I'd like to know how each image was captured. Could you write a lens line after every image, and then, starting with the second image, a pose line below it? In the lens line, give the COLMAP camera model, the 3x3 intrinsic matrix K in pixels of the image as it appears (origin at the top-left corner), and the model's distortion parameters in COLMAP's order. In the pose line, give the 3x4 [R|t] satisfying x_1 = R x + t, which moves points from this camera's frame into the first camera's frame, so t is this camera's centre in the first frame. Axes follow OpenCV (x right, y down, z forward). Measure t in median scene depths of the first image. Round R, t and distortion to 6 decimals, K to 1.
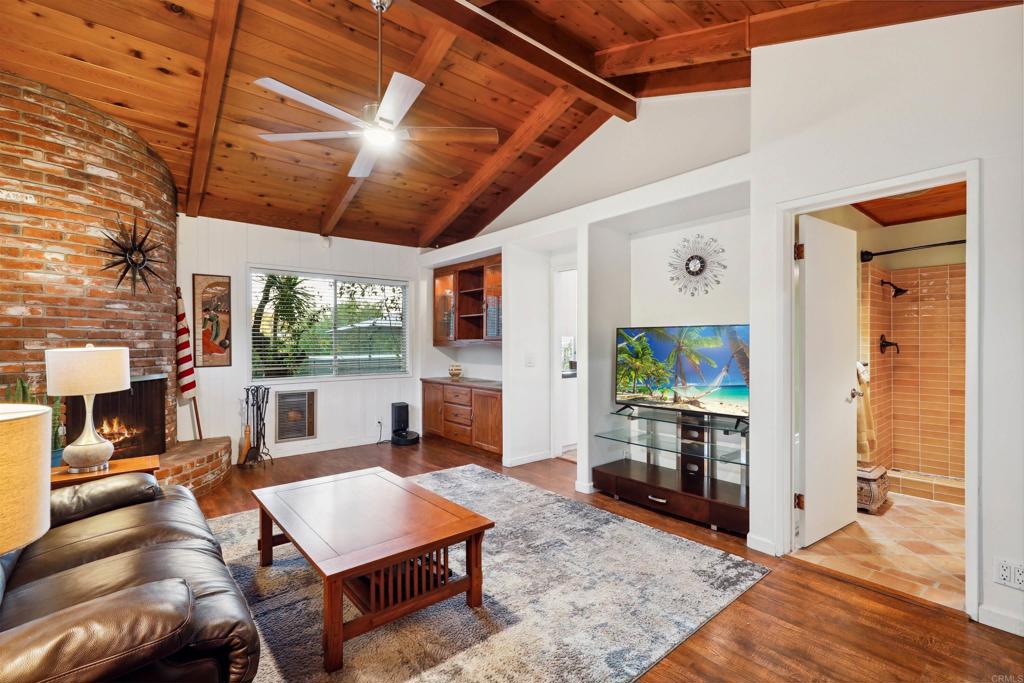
lens RADIAL K [[457.6, 0, 519.2], [0, 457.6, 342.7], [0, 0, 1]] dist [-0.002281, -0.000079]
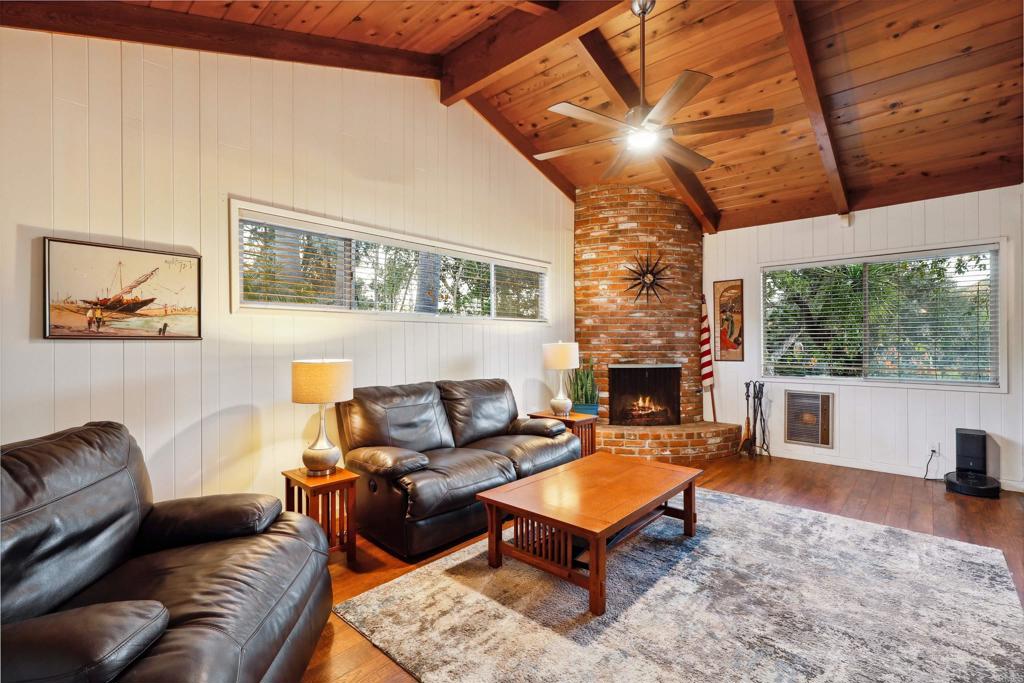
lens RADIAL K [[457.6, 0, 520.2], [0, 457.6, 341.8], [0, 0, 1]] dist [-0.002281, -0.000079]
pose [[0.137850, 0.000701, -0.990453, 0.478824], [0.002138, 0.999997, 0.001005, 0.003393], [0.990451, -0.002256, 0.137848, 0.411263]]
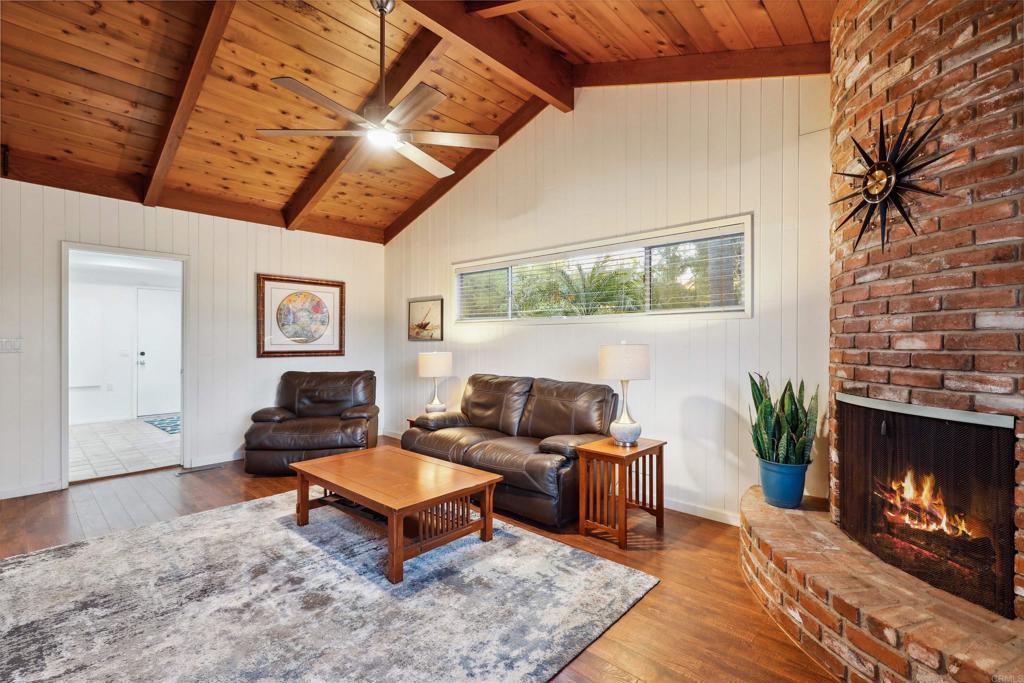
lens RADIAL K [[457.6, 0, 518.8], [0, 457.6, 341.4], [0, 0, 1]] dist [-0.002281, -0.000079]
pose [[-0.990552, -0.000250, -0.137141, -0.330758], [-0.000063, 0.999999, -0.001364, 0.003728], [0.137141, -0.001343, -0.990551, 1.449785]]
